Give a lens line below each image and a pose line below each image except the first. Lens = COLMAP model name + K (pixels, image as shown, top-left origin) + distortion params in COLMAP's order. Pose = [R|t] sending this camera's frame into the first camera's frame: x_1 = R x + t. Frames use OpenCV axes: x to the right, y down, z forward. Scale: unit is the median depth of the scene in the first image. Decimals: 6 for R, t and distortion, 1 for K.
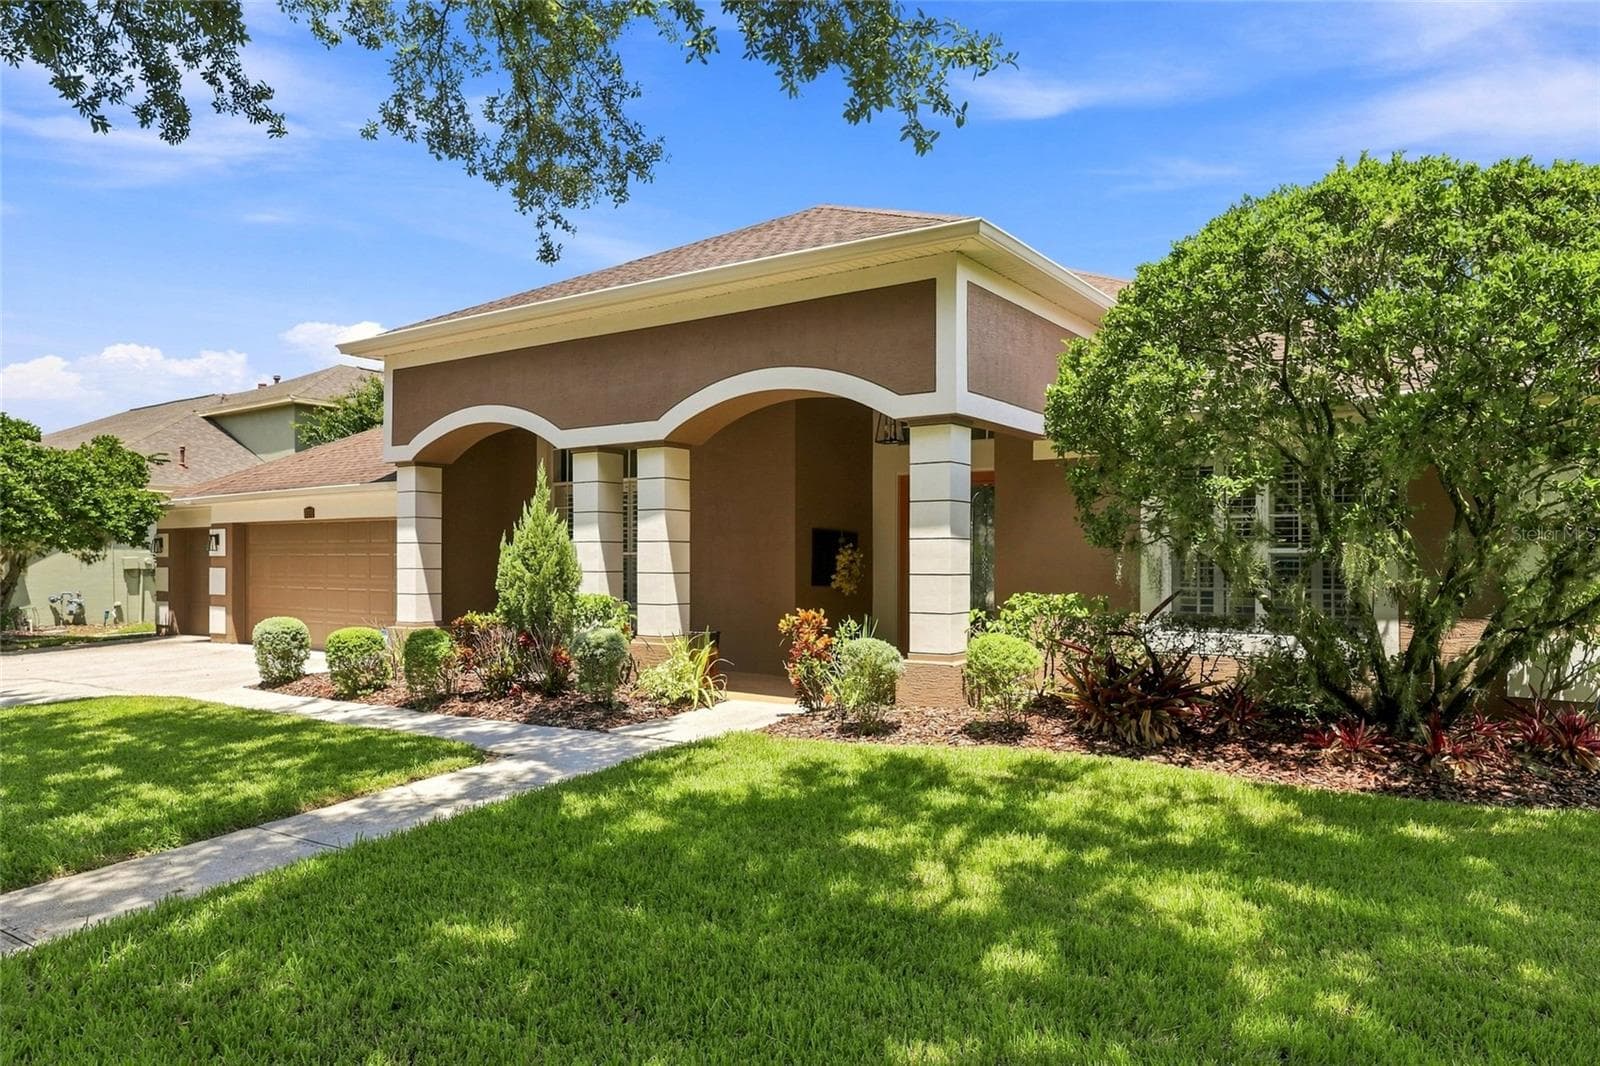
lens RADIAL K [[1043.0, 0, 780.3], [0, 1043.0, 561.9], [0, 0, 1]] dist [-0.000231, -0.000463]
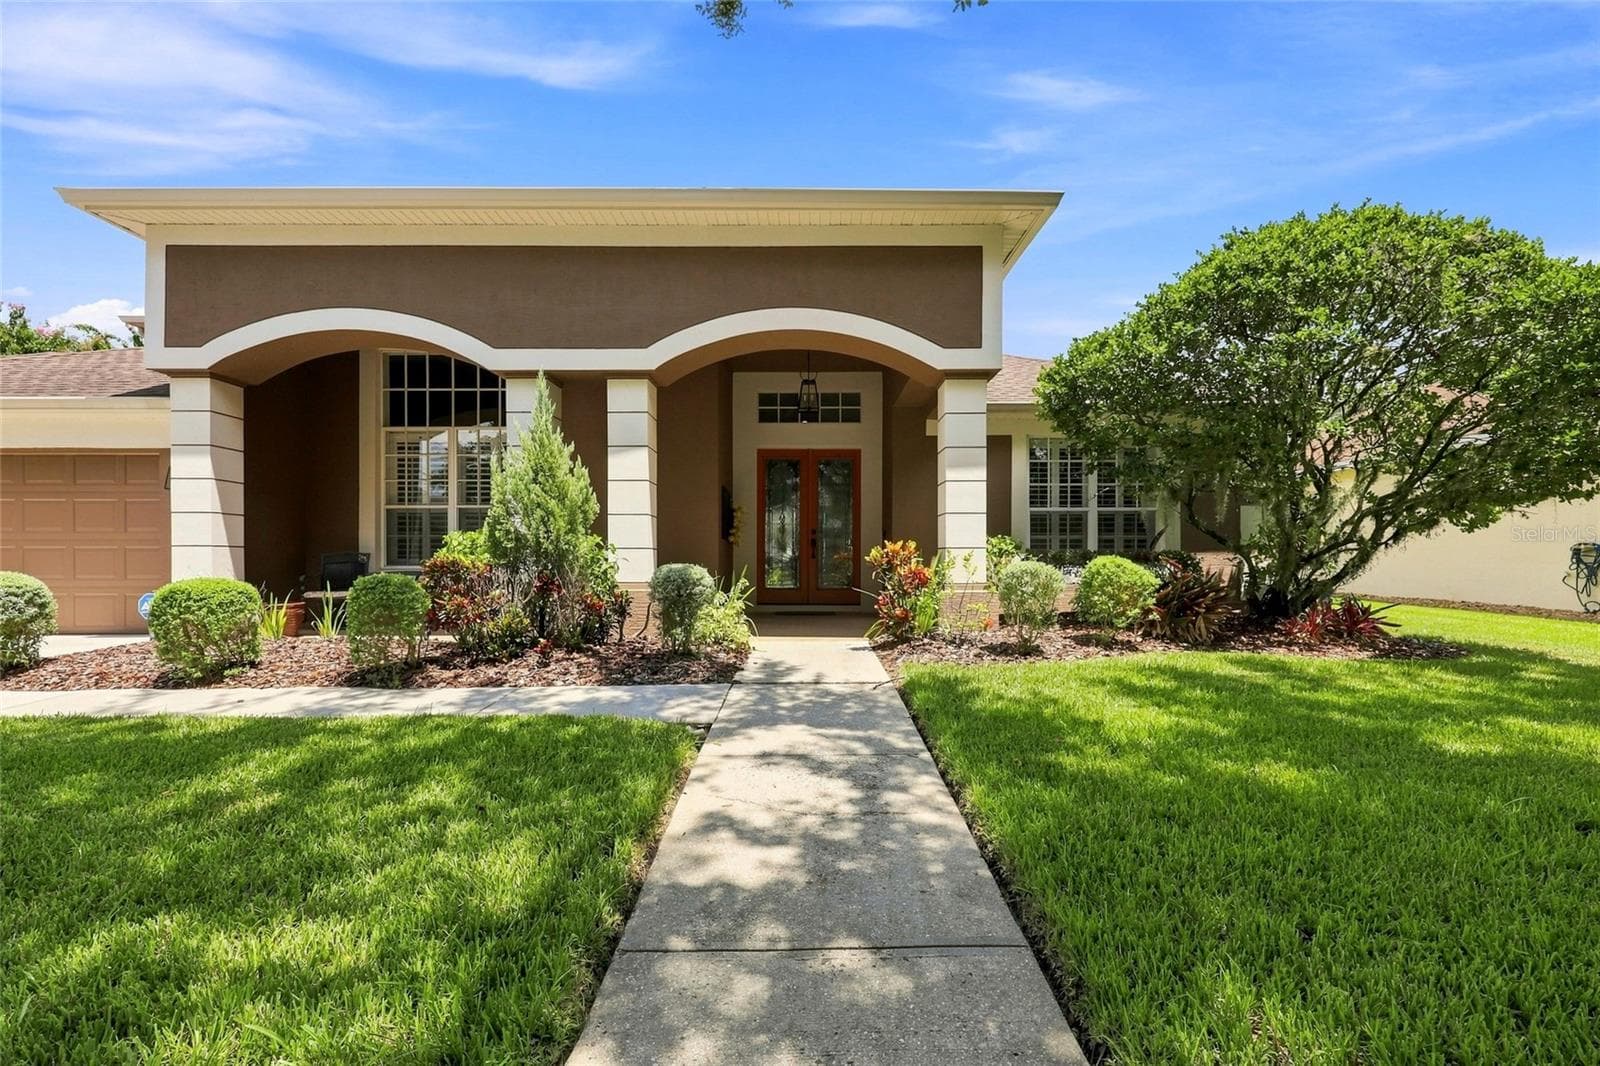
lens RADIAL K [[680.3, 0, 799.3], [0, 680.3, 565.5], [0, 0, 1]] dist [-0.000521, -0.000159]
pose [[0.815612, -0.004856, 0.578579, -0.309696], [0.001273, 0.999977, 0.006599, 0.046206], [-0.578598, -0.004646, 0.815600, 0.370311]]
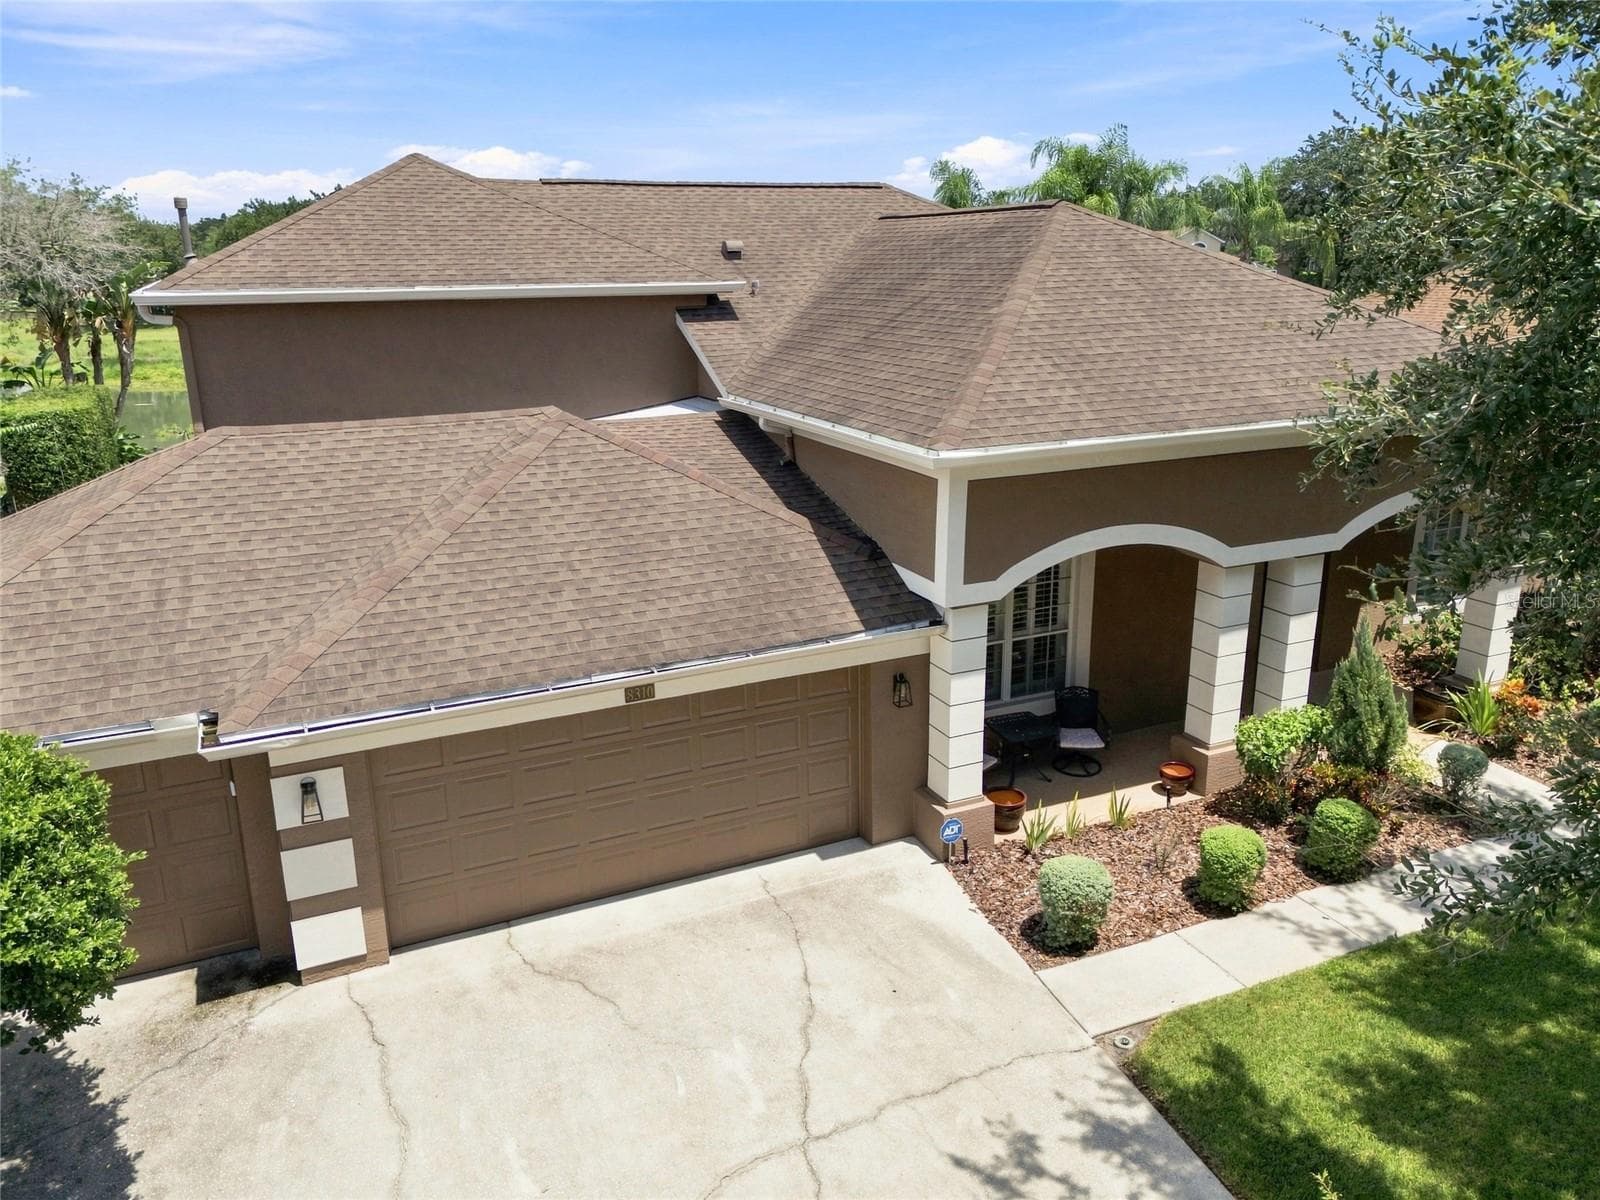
lens RADIAL K [[1199.1, 0, 794.8], [0, 1199.1, 589.9], [0, 0, 1]] dist [0.082479, -0.104147]
pose [[0.500523, -0.251698, 0.828327, -1.227665], [0.018052, 0.959629, 0.280687, -0.376427], [-0.865535, -0.125537, 0.484860, 0.759552]]
